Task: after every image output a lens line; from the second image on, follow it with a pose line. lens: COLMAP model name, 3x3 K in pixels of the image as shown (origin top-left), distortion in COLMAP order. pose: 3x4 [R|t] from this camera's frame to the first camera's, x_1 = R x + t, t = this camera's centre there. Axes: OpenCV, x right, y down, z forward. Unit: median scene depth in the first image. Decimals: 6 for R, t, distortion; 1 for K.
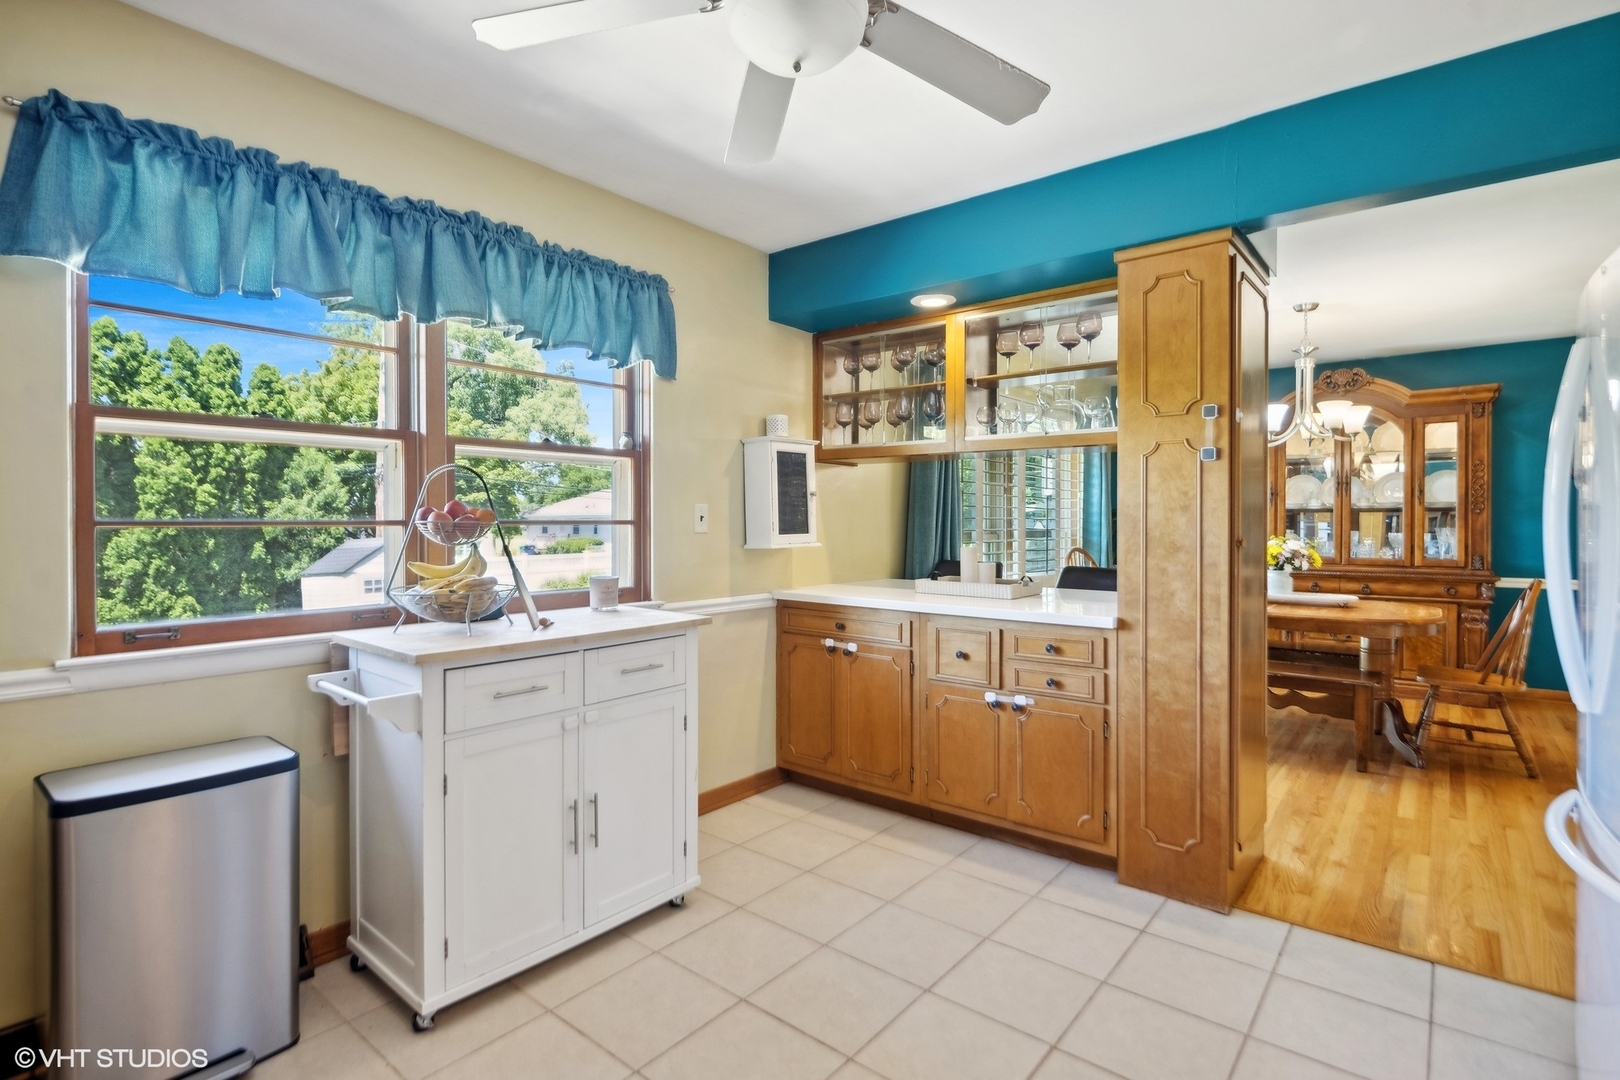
lens RADIAL K [[786.4, 0, 802.4], [0, 786.4, 526.5], [0, 0, 1]] dist [-0.002329, -0.001797]
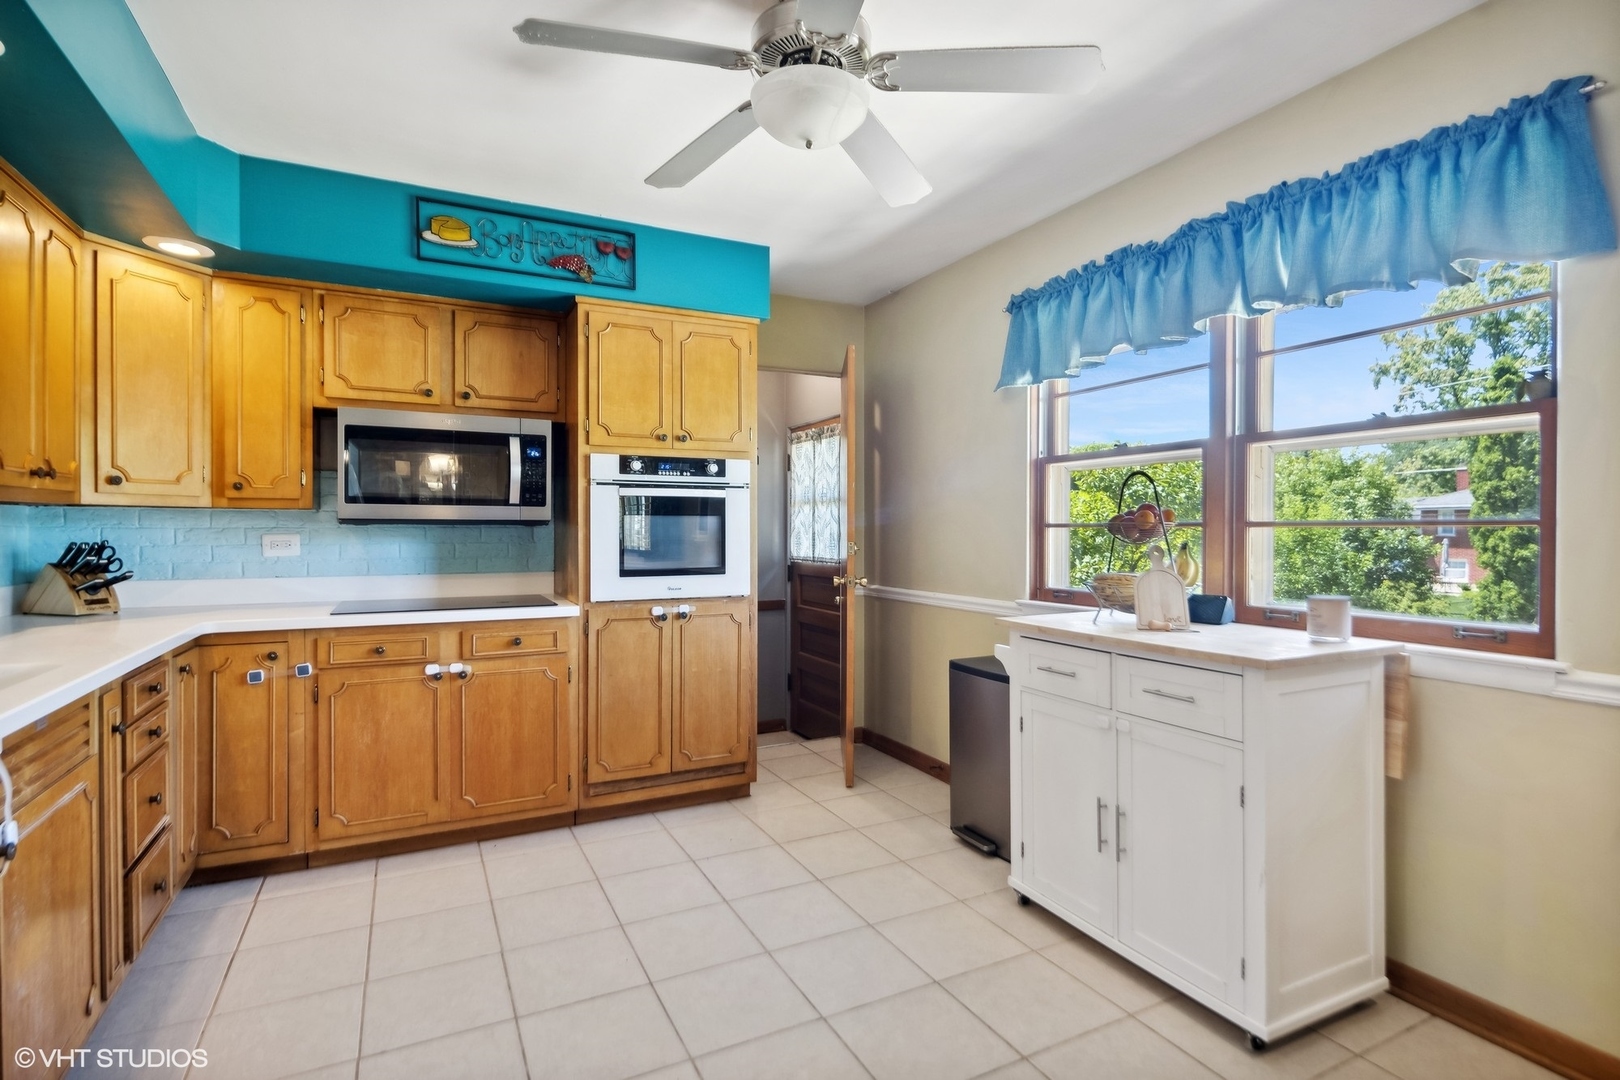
lens RADIAL K [[786.4, 0, 804.9], [0, 786.4, 533.7], [0, 0, 1]] dist [-0.002329, -0.001797]
pose [[-0.409197, 0.007480, -0.912415, 0.630832], [-0.005034, 0.999933, 0.010455, -0.000804], [0.912432, 0.008872, -0.409132, 0.853700]]
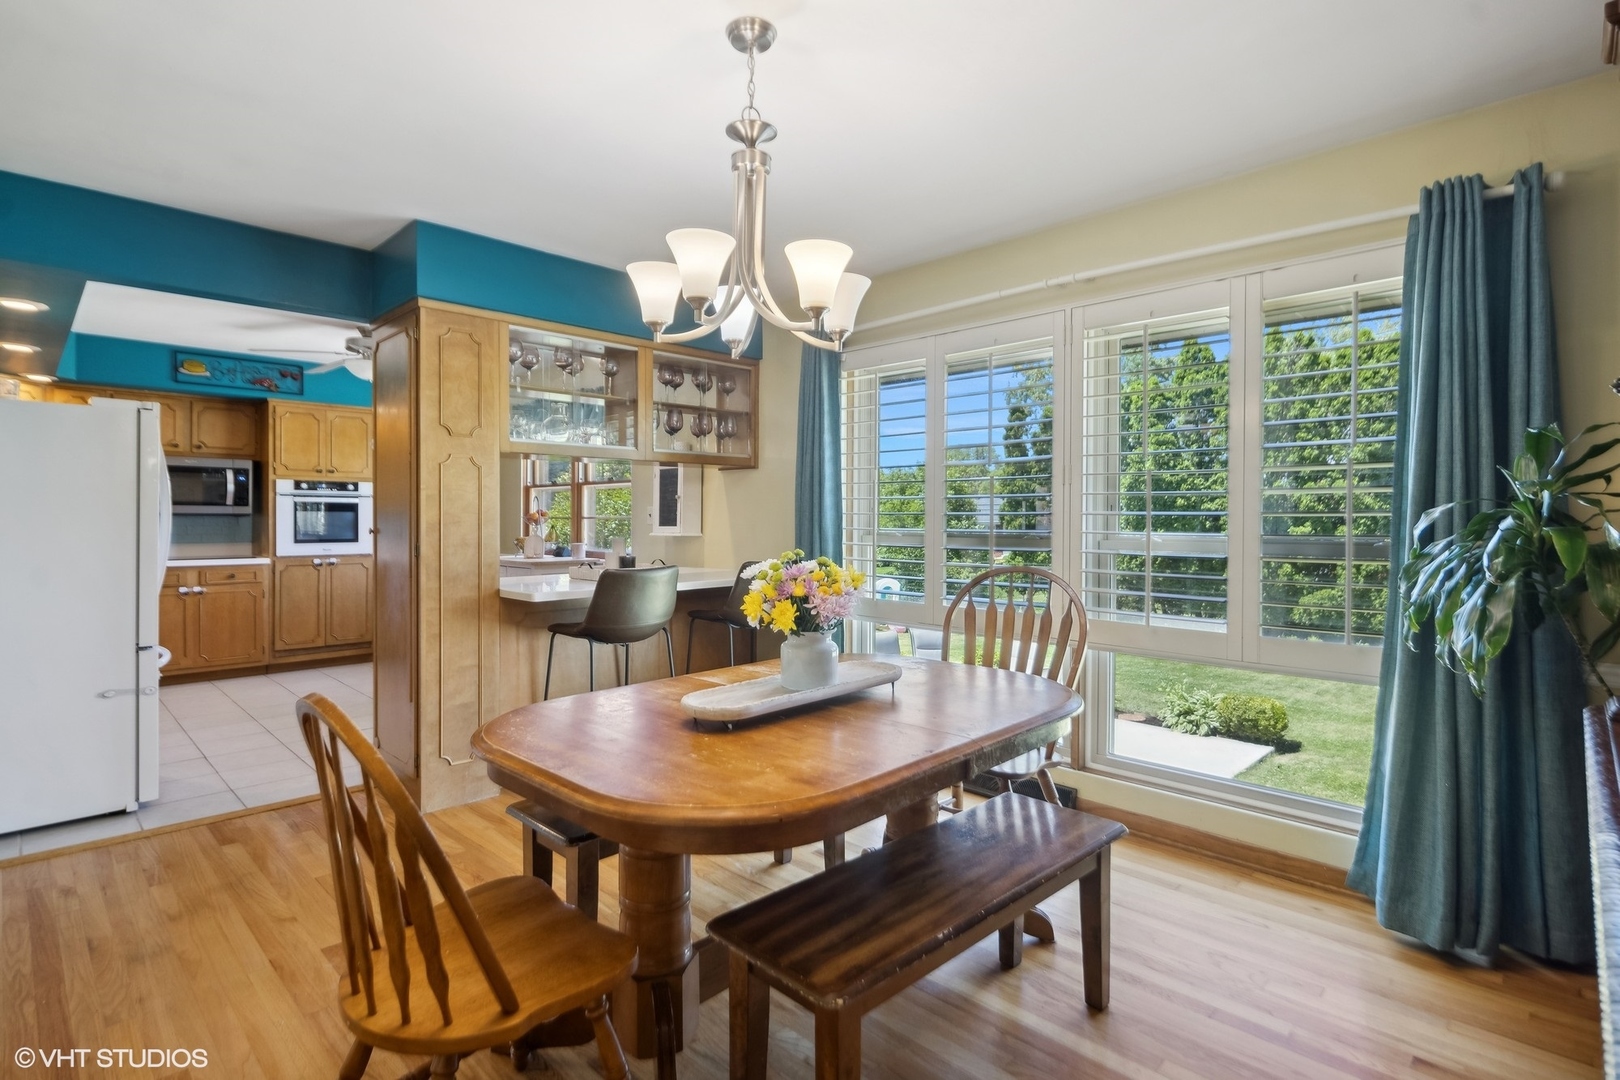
lens RADIAL K [[786.4, 0, 807.8], [0, 786.4, 524.6], [0, 0, 1]] dist [-0.002329, -0.001797]
pose [[-0.090184, 0.007213, -0.995899, 1.833721], [-0.008593, 0.999931, 0.008020, -0.007827], [0.995888, 0.009281, -0.090116, 1.832583]]
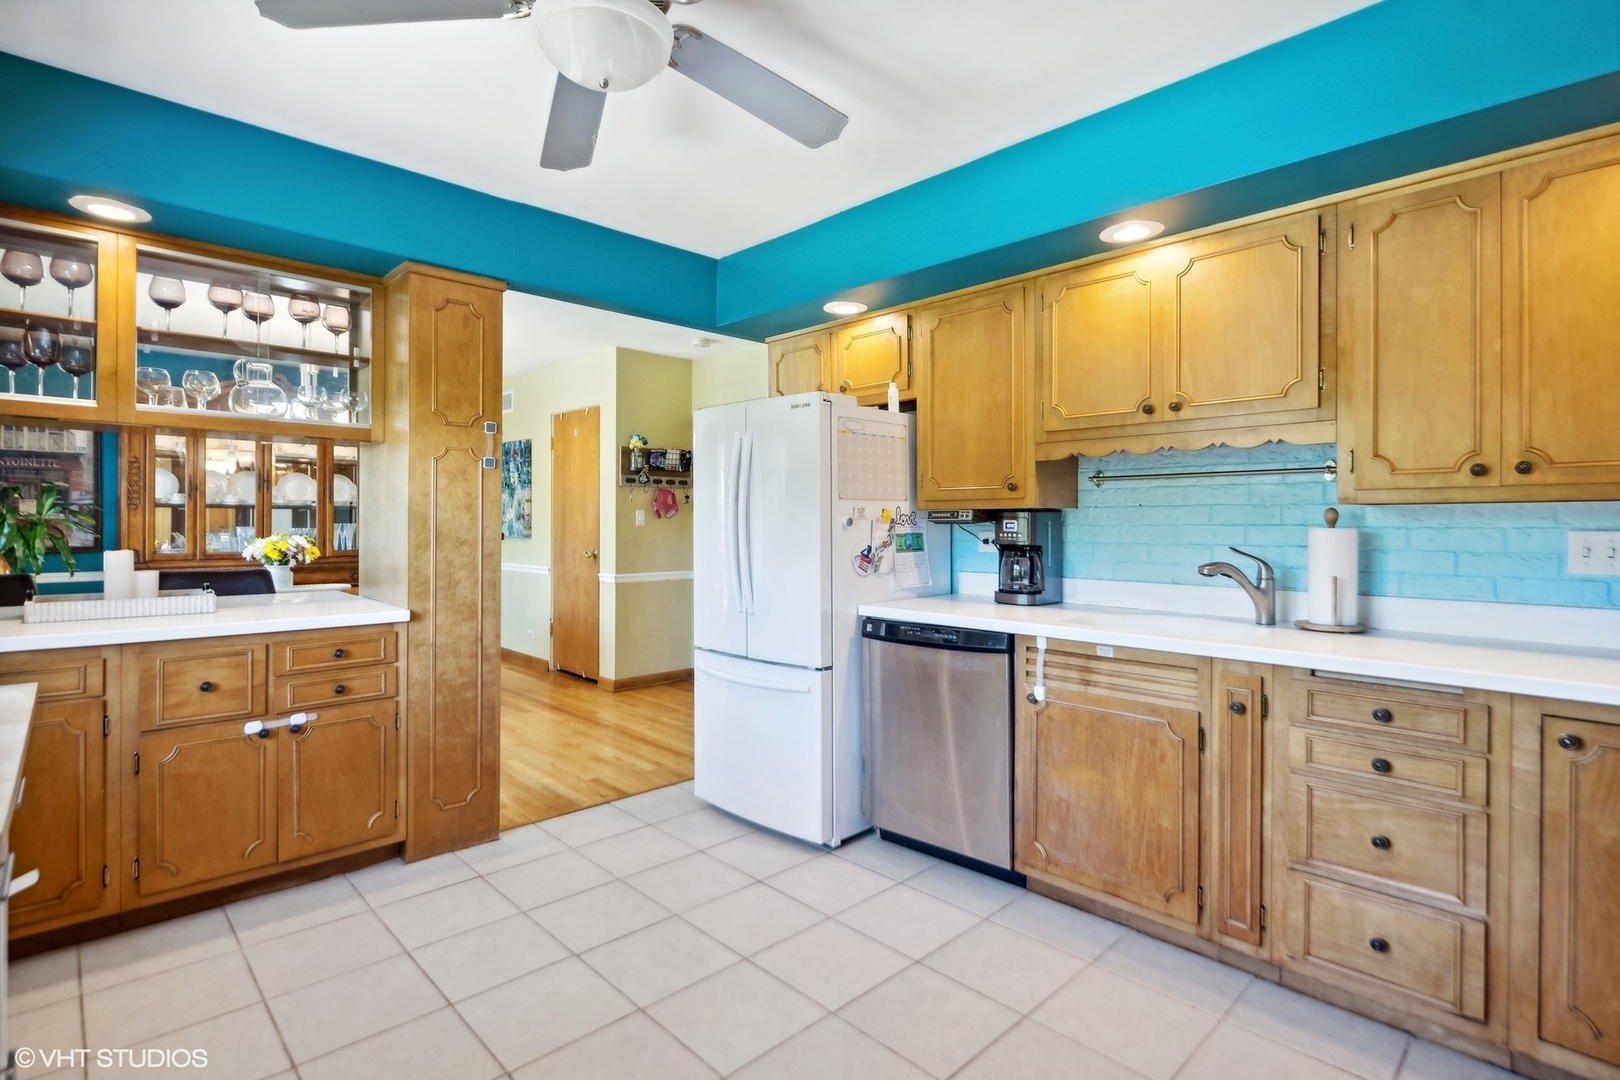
lens RADIAL K [[786.4, 0, 810.5], [0, 786.4, 520.3], [0, 0, 1]] dist [-0.002329, -0.001797]
pose [[0.112520, 0.000004, 0.993649, -0.583001], [0.000860, 1.000000, -0.000101, -0.003585], [-0.993649, 0.000866, 0.112520, 0.350736]]
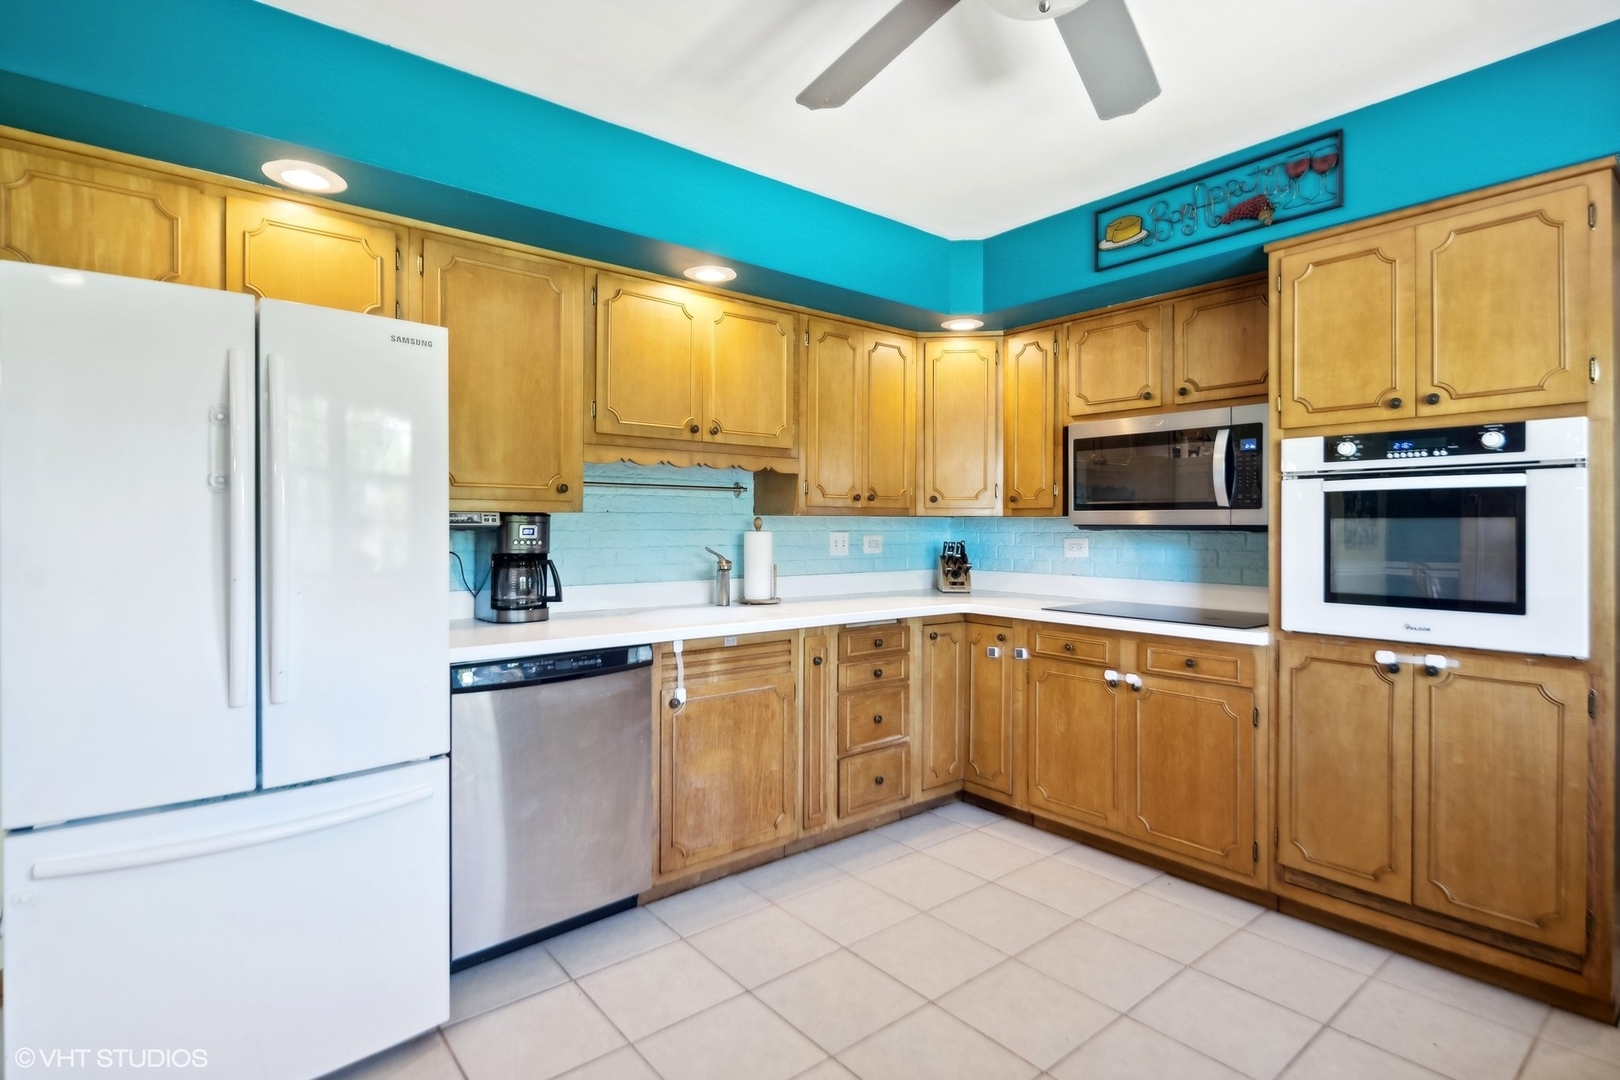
lens RADIAL K [[786.4, 0, 804.8], [0, 786.4, 526.8], [0, 0, 1]] dist [-0.002329, -0.001797]
pose [[-0.979384, -0.003978, 0.201966, 0.040158], [-0.003526, 0.999990, 0.002598, -0.005803], [-0.201975, 0.001832, -0.979389, 1.092034]]
